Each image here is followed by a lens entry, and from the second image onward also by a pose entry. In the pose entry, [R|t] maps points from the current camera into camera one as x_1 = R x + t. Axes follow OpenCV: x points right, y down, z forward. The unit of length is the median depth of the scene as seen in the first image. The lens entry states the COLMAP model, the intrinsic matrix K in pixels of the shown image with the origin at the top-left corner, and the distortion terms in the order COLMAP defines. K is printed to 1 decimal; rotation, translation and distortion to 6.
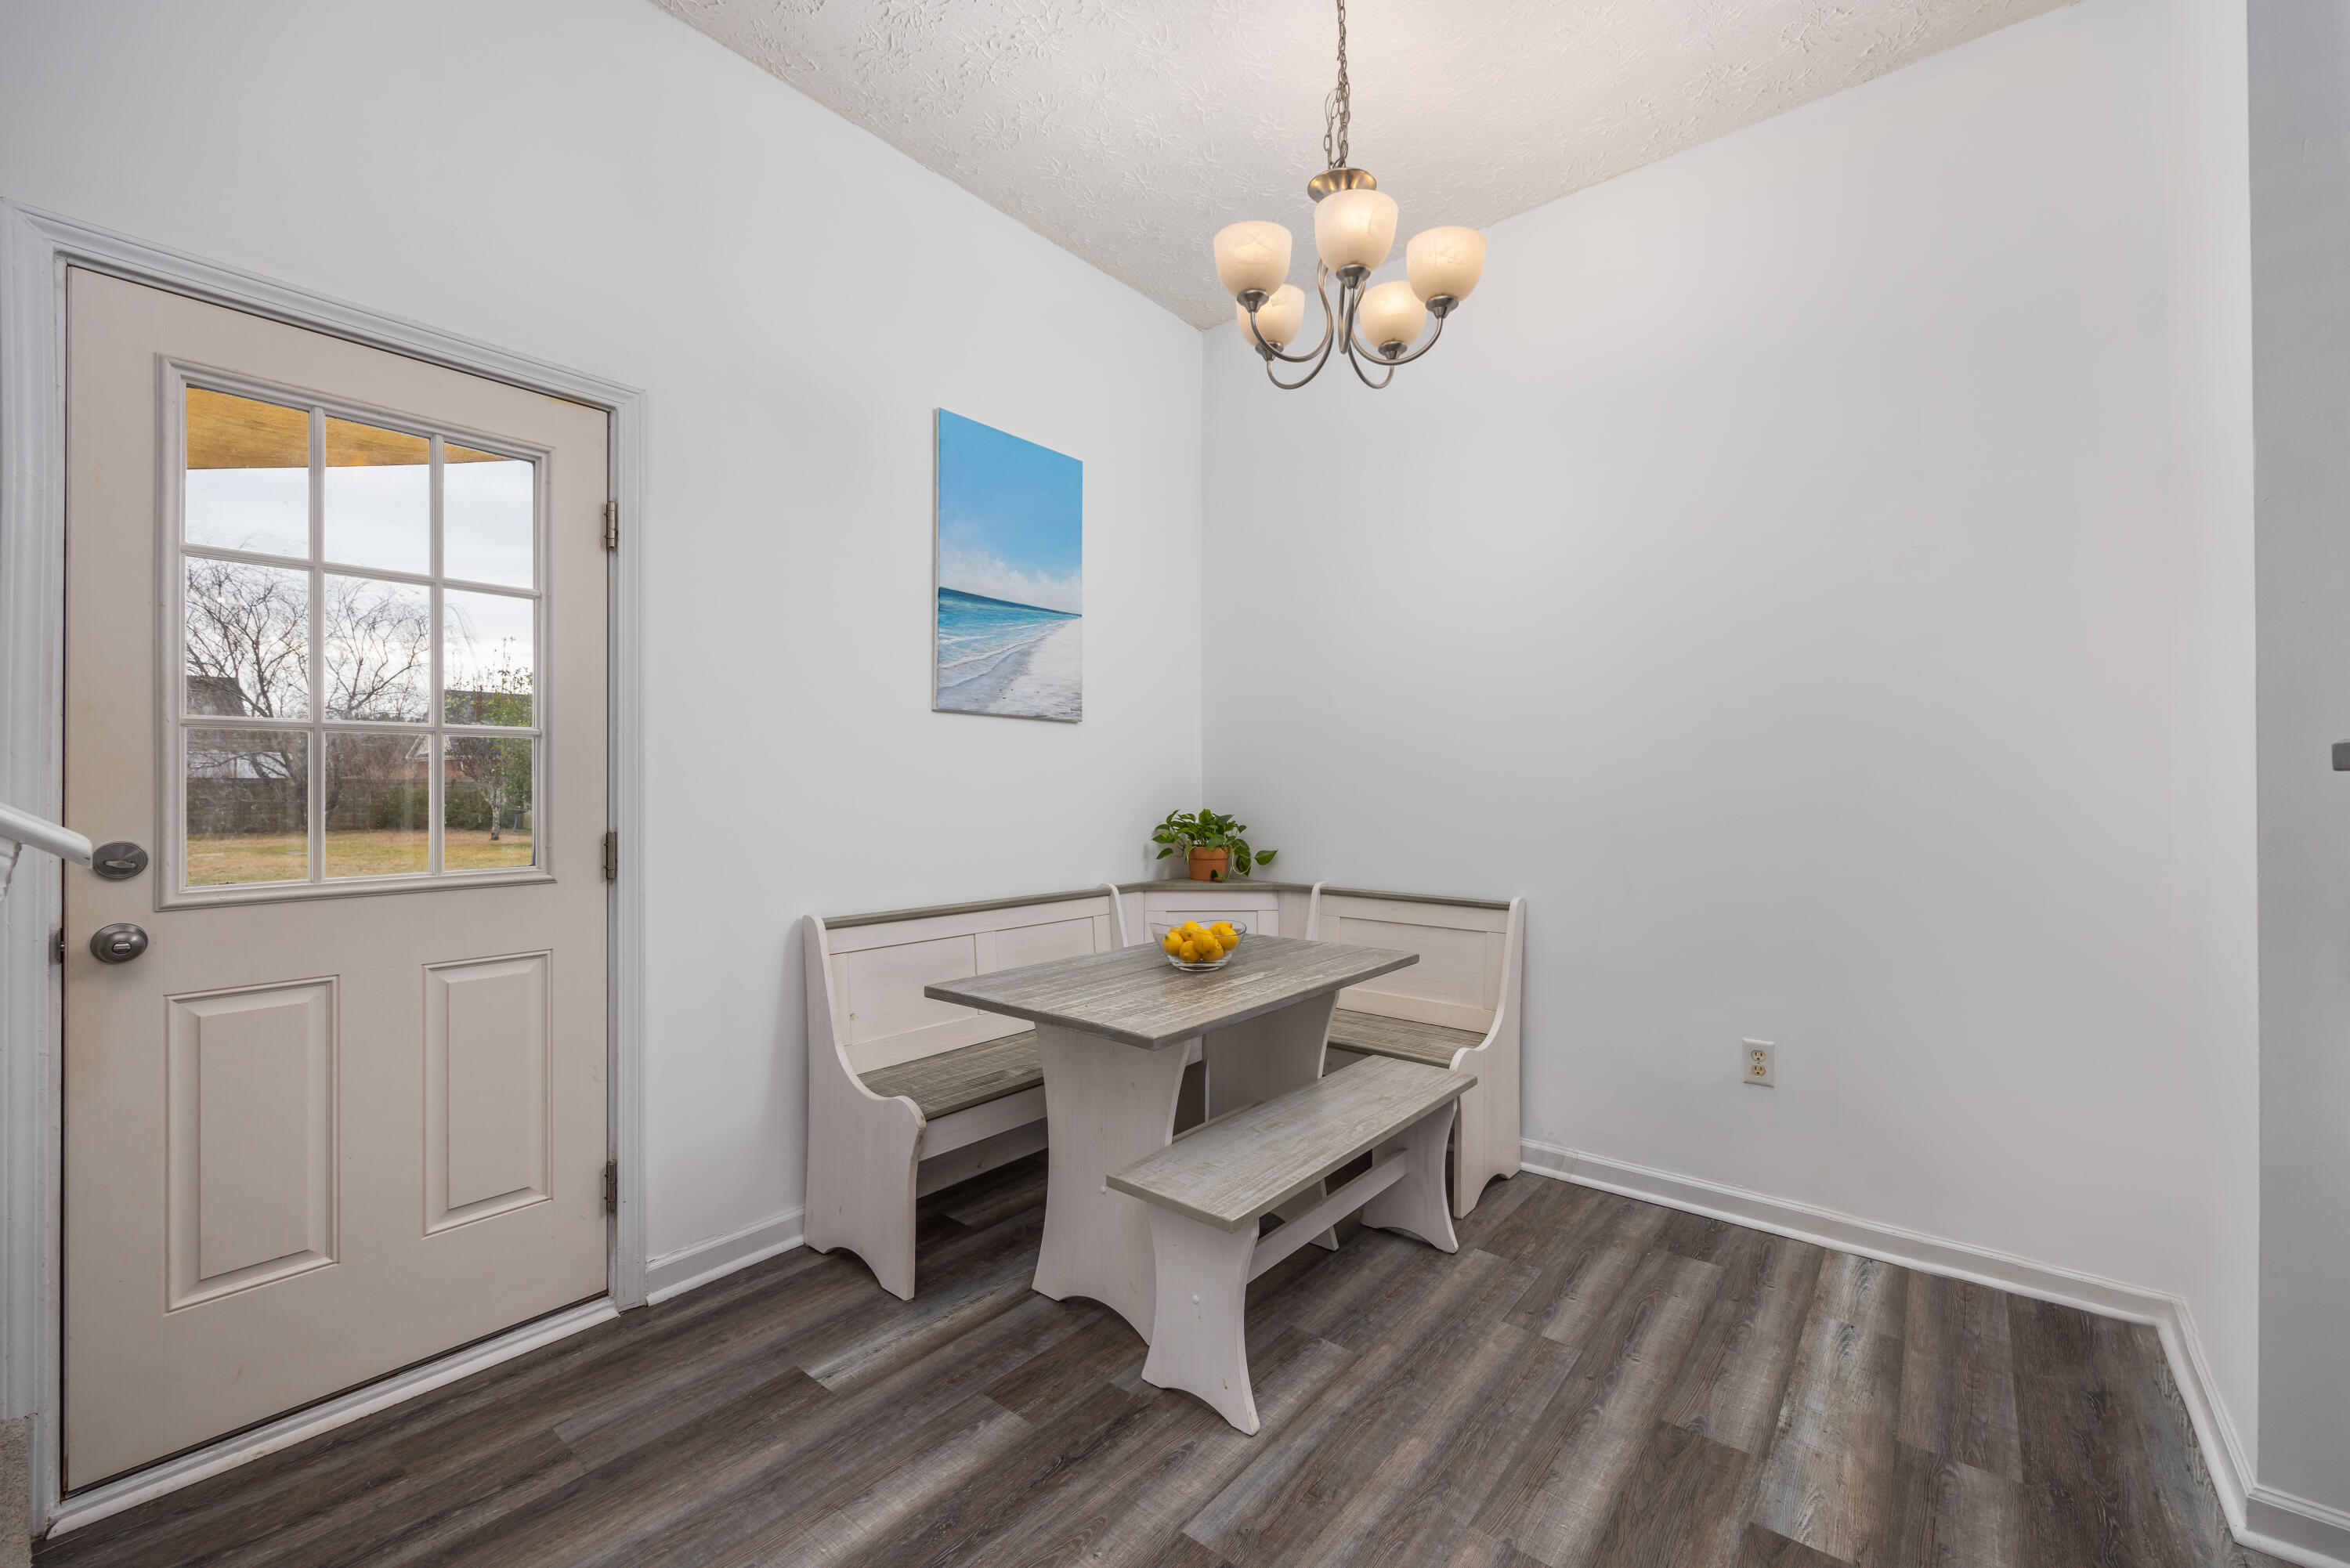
lens RADIAL K [[960.3, 0, 1175.0], [0, 960.3, 784.0], [0, 0, 1]] dist [-0.000518, -0.000144]
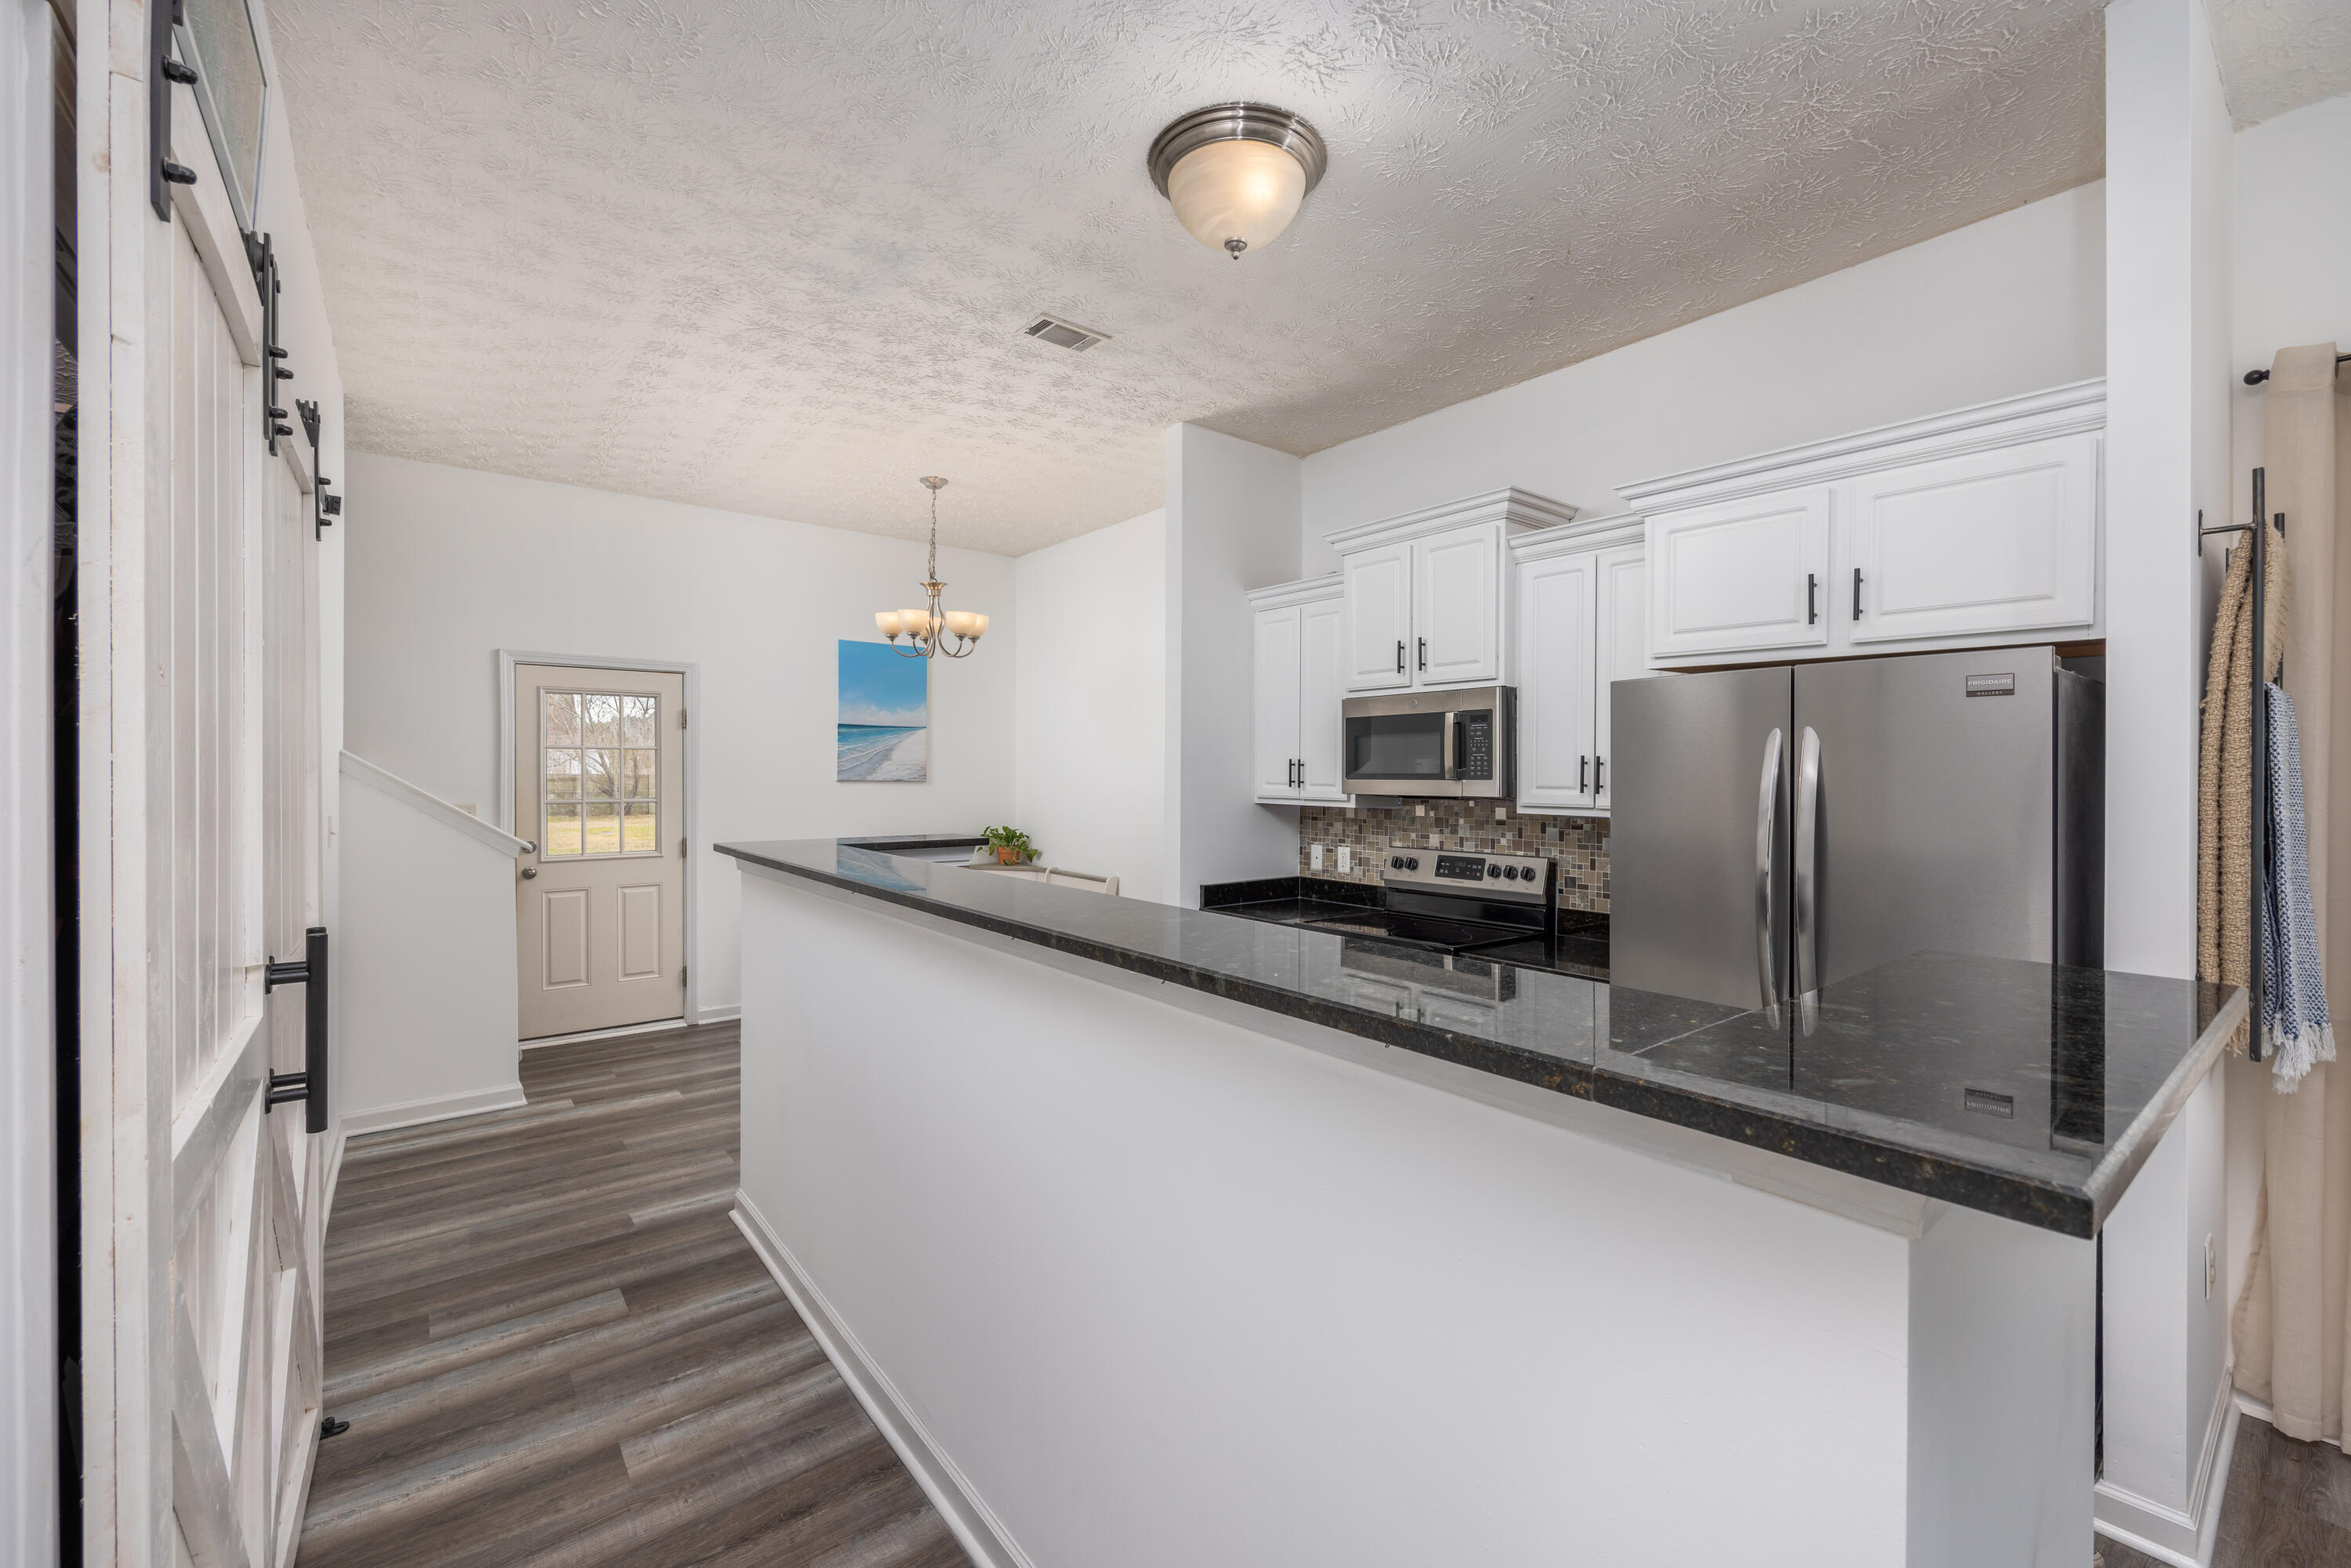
lens RADIAL K [[960.7, 0, 1175.5], [0, 960.7, 784.0], [0, 0, 1]] dist [-0.000518, -0.000144]
pose [[0.977607, 0.002586, -0.210423, 0.921220], [-0.000671, 0.999958, 0.009173, -0.089254], [0.210438, -0.008826, 0.977567, -0.917656]]
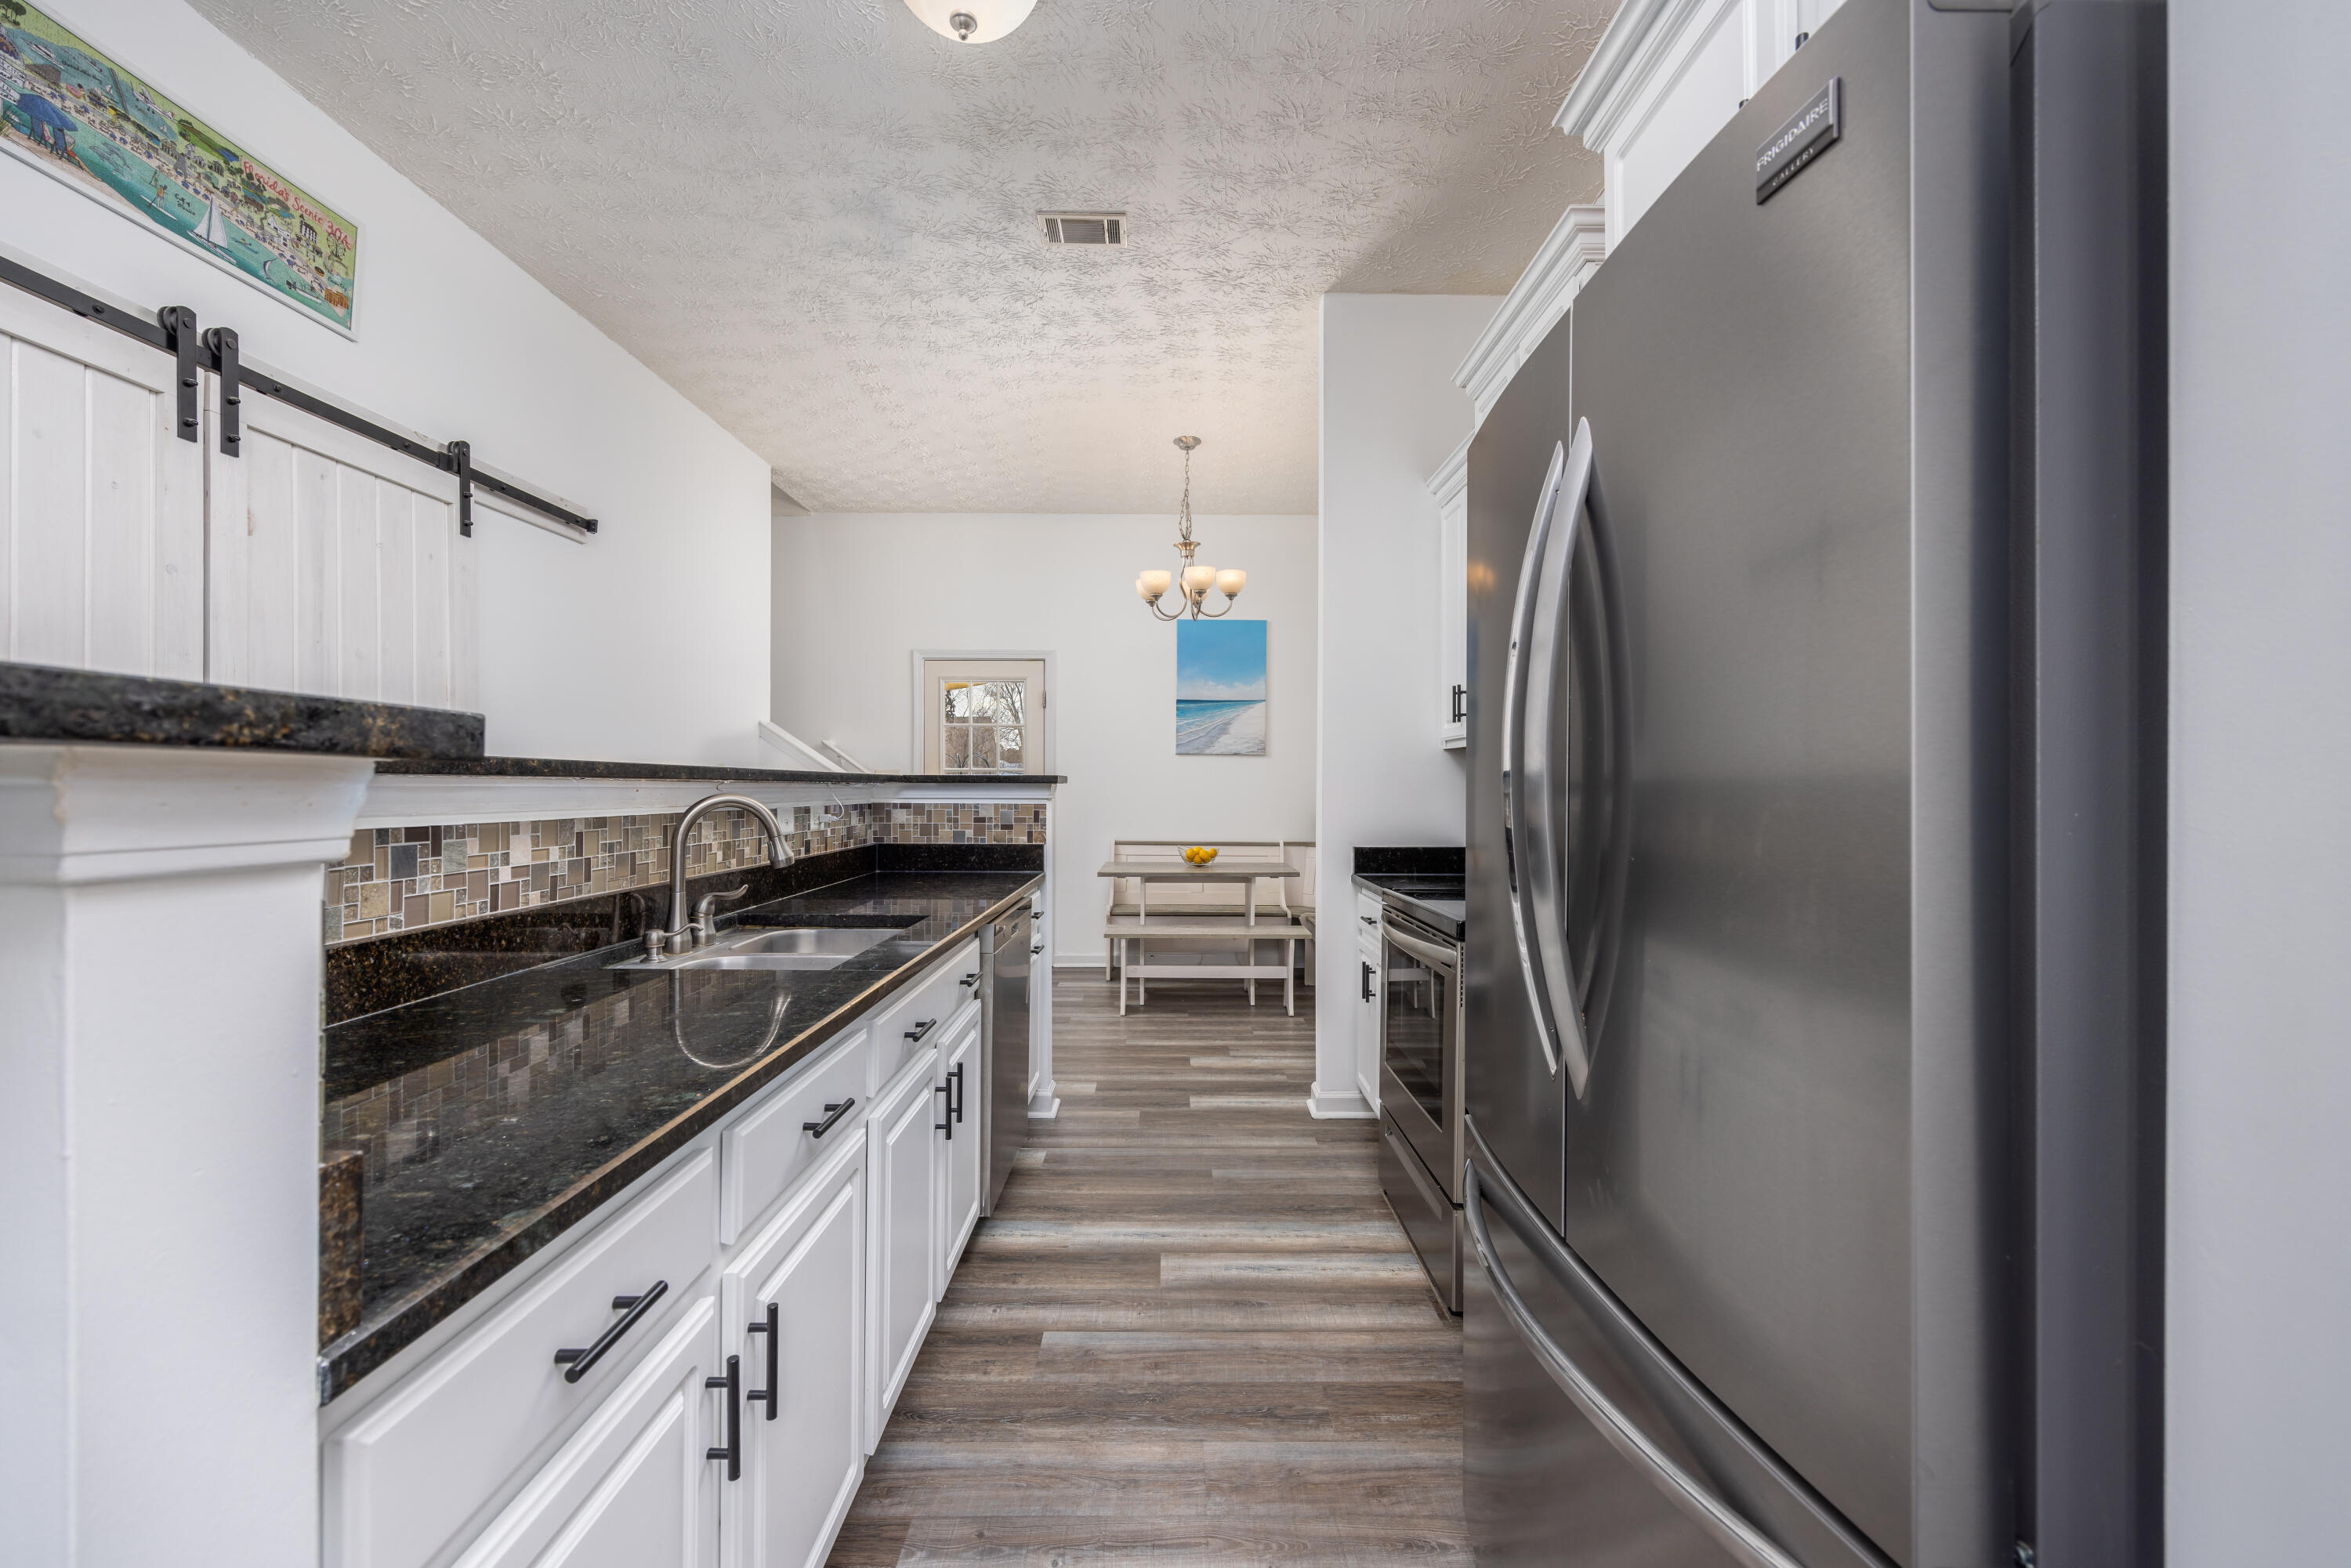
lens RADIAL K [[942.2, 0, 1175.5], [0, 942.2, 784.0], [0, 0, 1]] dist [-0.000453, -0.000074]
pose [[0.639775, -0.004725, -0.768547, 1.416206], [-0.001101, 0.999974, -0.007064, 0.007800], [0.768561, 0.005366, 0.639754, -0.402480]]
